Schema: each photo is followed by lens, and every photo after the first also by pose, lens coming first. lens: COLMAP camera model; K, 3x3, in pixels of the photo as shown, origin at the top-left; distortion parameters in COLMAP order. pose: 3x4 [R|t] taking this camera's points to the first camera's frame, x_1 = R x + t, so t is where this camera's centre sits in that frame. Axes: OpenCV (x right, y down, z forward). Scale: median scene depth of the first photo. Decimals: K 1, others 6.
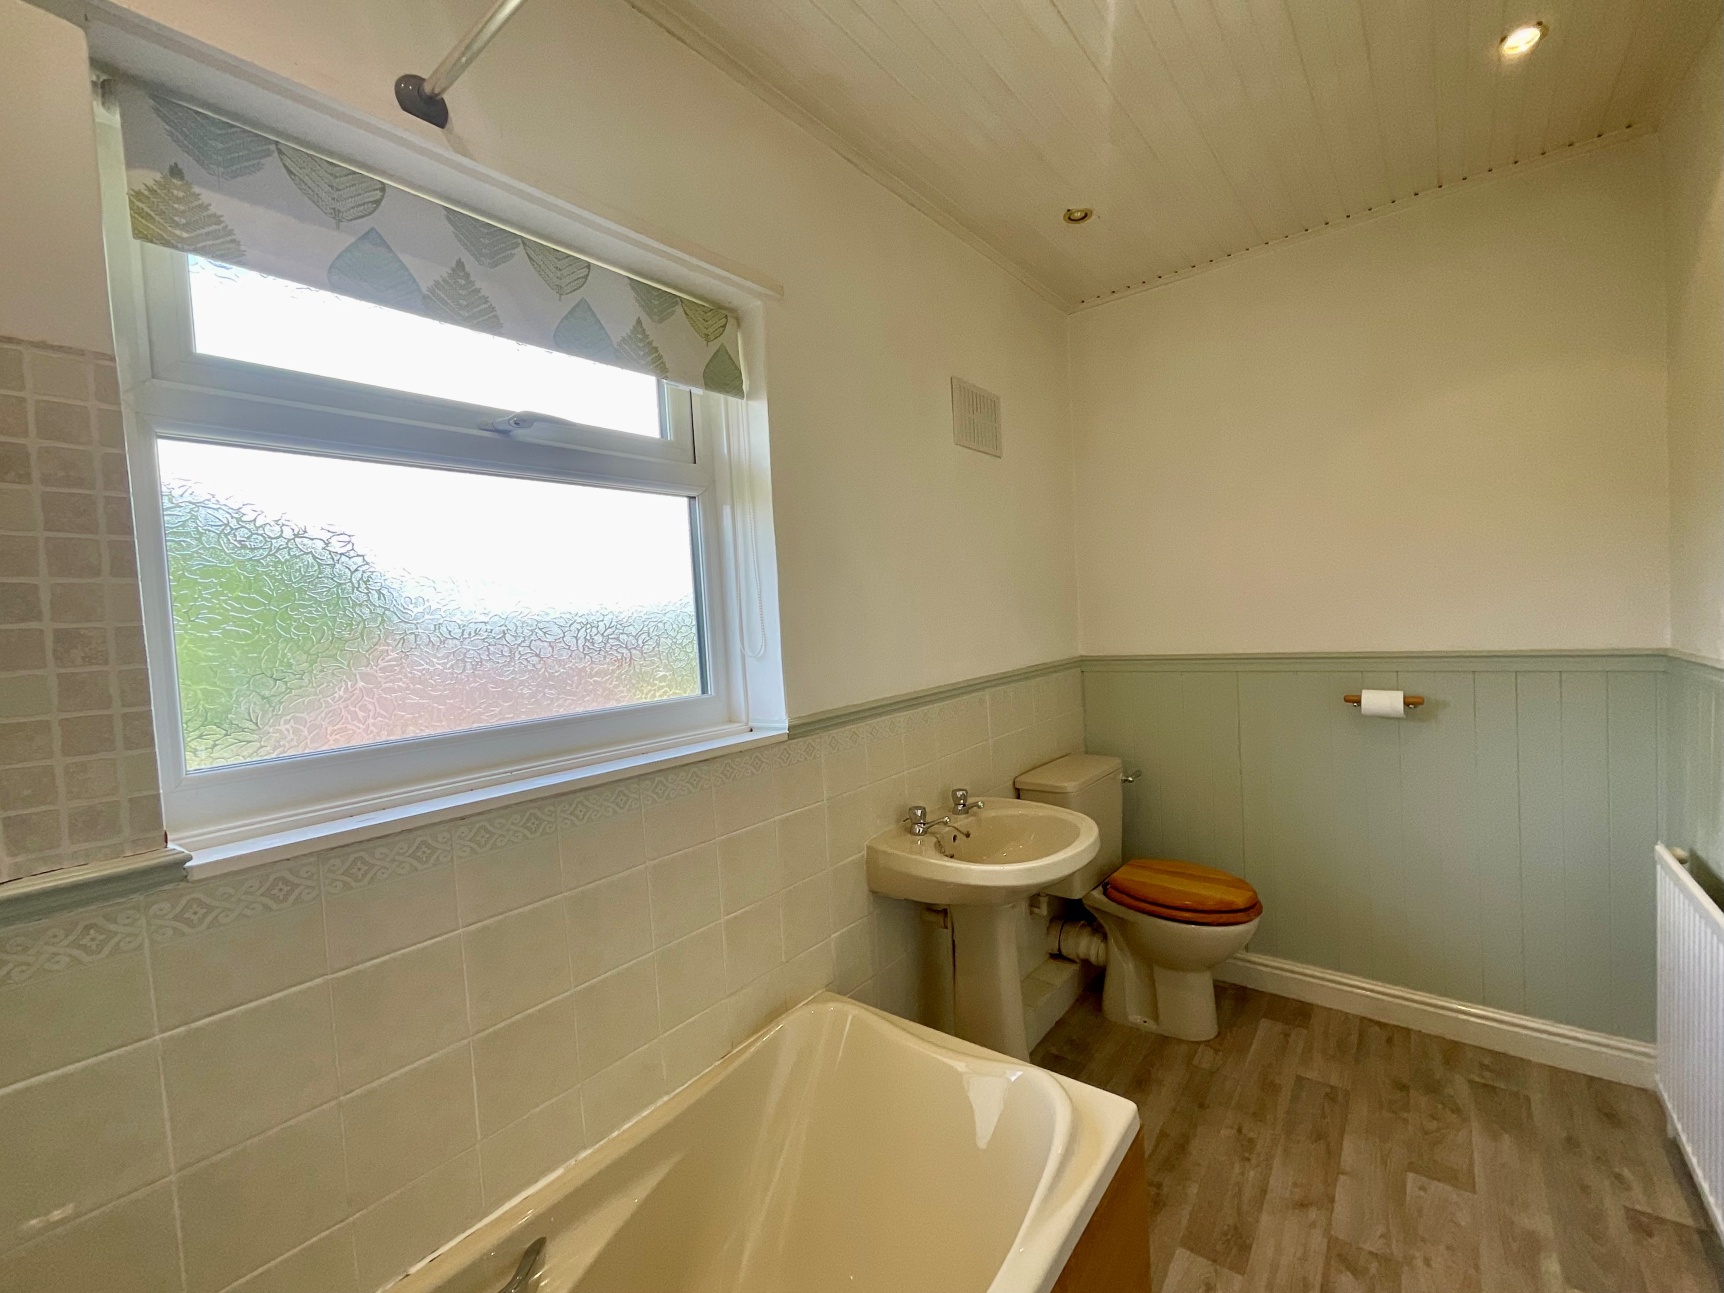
lens RADIAL K [[705.3, 0, 864.2], [0, 705.3, 642.2], [0, 0, 1]] dist [0.007958, 0.000362]
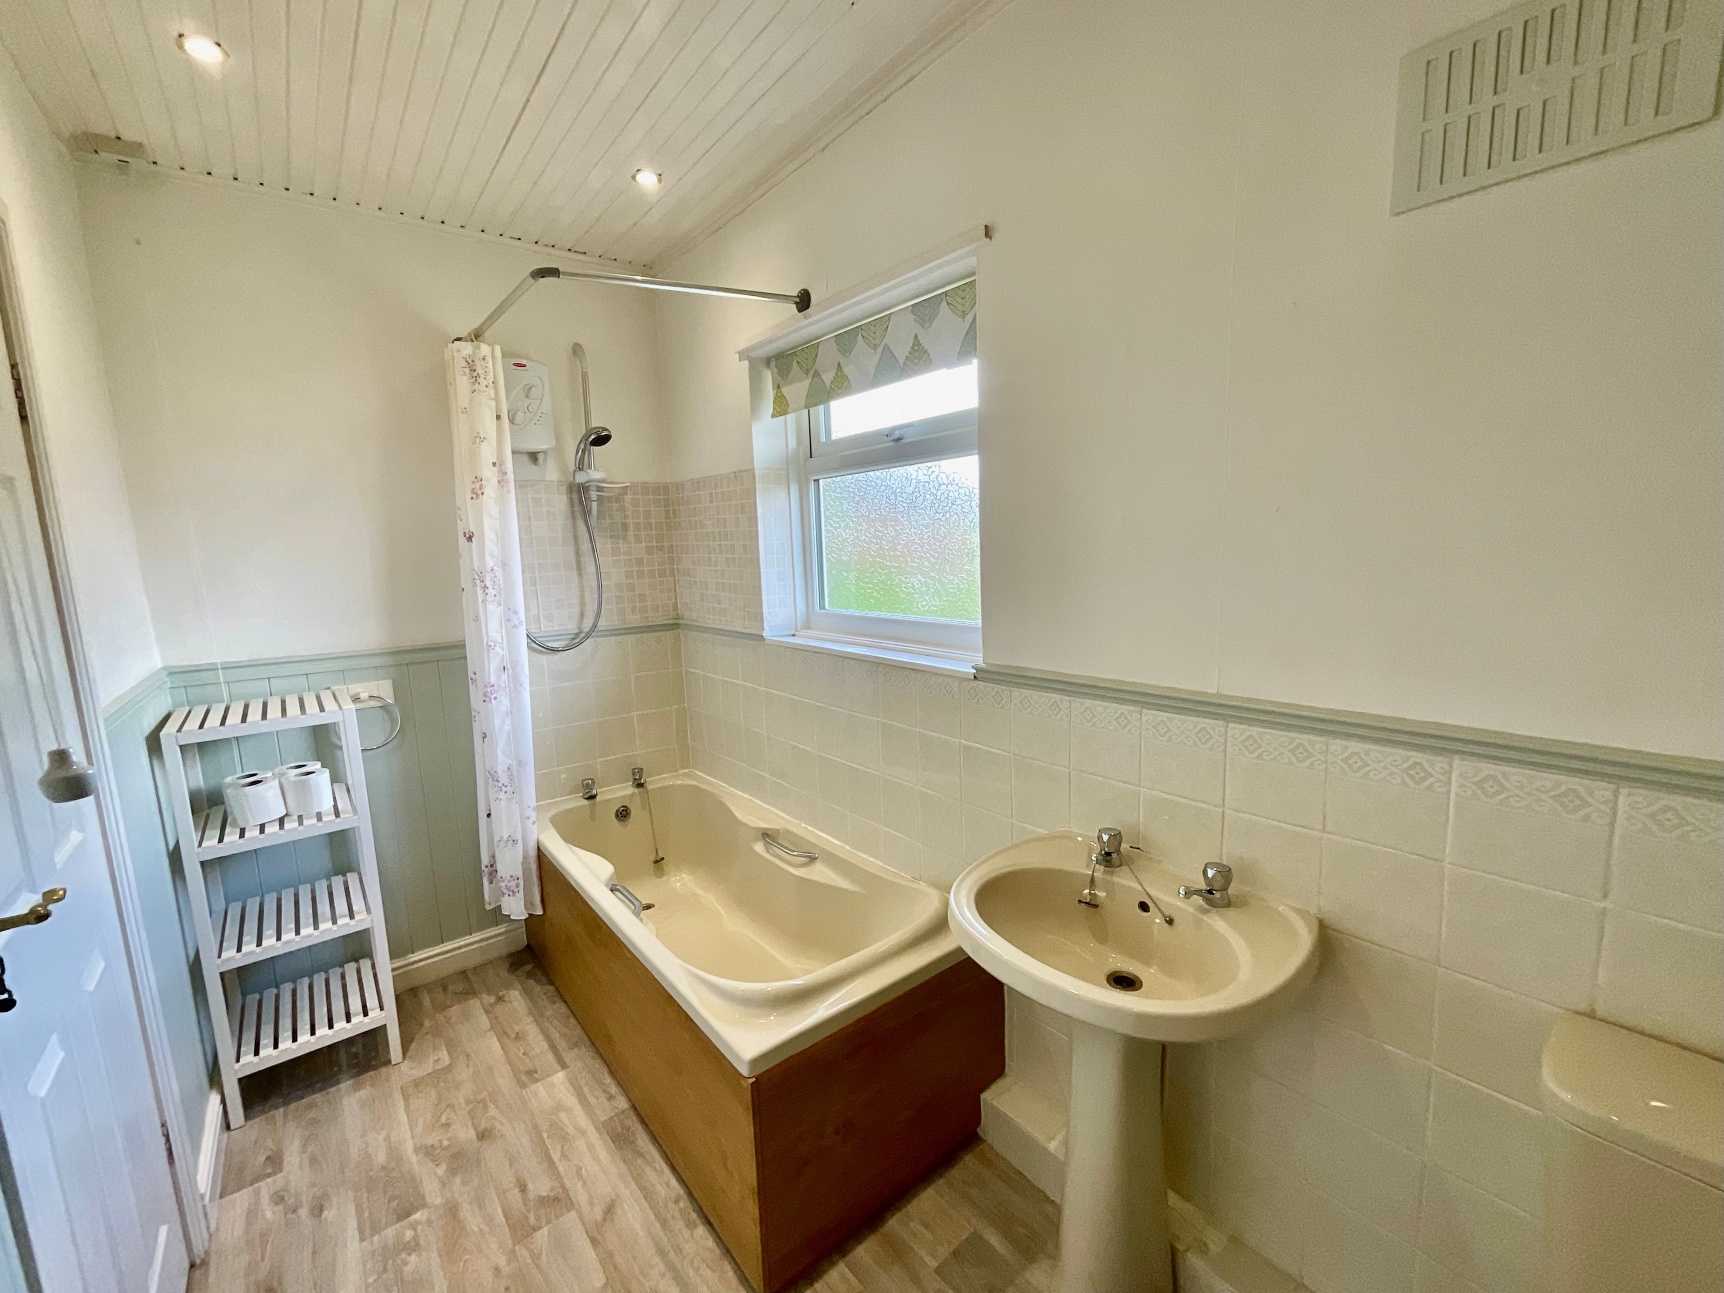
lens RADIAL K [[695.7, 0, 963.5], [0, 695.7, 670.0], [0, 0, 1]] dist [-0.035335, 0.000269]
pose [[-0.124063, 0.212465, -0.969261, 1.159622], [-0.029746, 0.975572, 0.217656, -0.135130], [0.991828, 0.055835, -0.114712, 1.385245]]
